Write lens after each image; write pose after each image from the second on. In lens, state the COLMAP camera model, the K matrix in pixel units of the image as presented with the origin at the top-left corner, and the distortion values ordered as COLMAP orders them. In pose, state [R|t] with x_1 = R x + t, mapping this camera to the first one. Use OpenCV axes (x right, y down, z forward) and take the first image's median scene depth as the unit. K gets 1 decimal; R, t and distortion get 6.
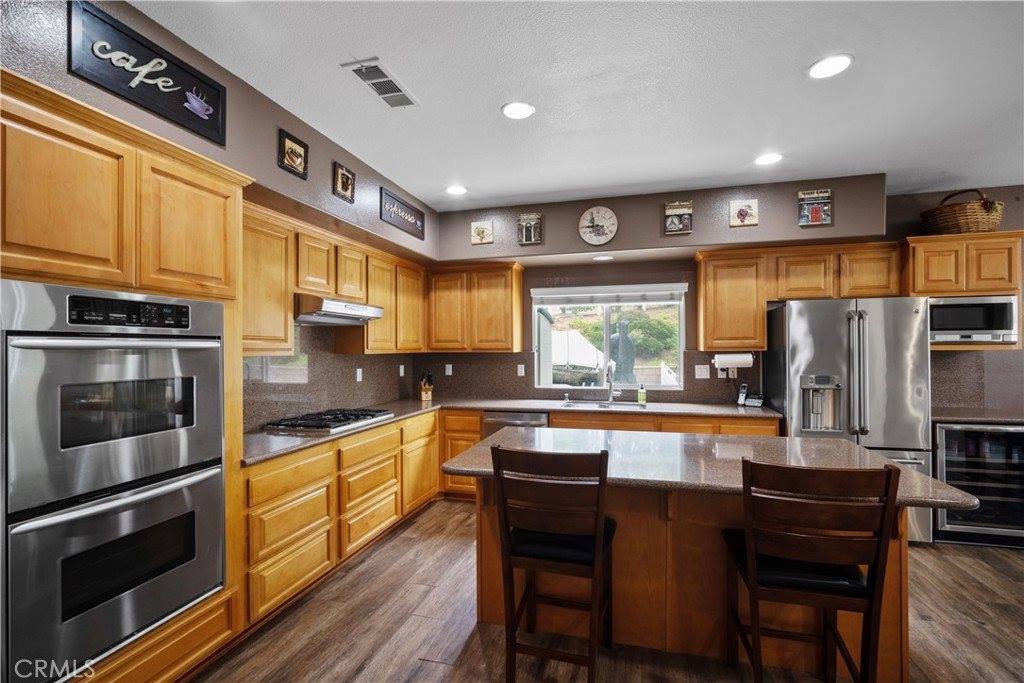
lens RADIAL K [[451.1, 0, 510.3], [0, 451.1, 346.2], [0, 0, 1]] dist [-0.012296, 0.001883]
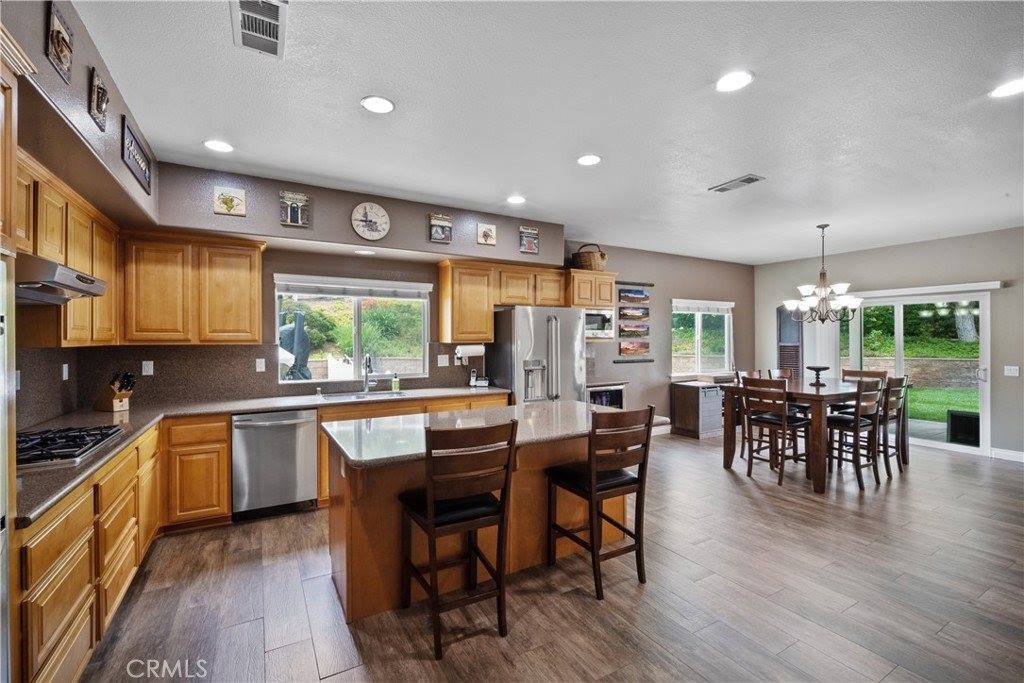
lens RADIAL K [[451.1, 0, 513.8], [0, 451.1, 340.1], [0, 0, 1]] dist [-0.012296, 0.001883]
pose [[0.698735, 0.003447, 0.715373, -0.310330], [-0.005642, 0.999984, 0.000693, 0.001762], [-0.715359, -0.004521, 0.698743, 0.045392]]
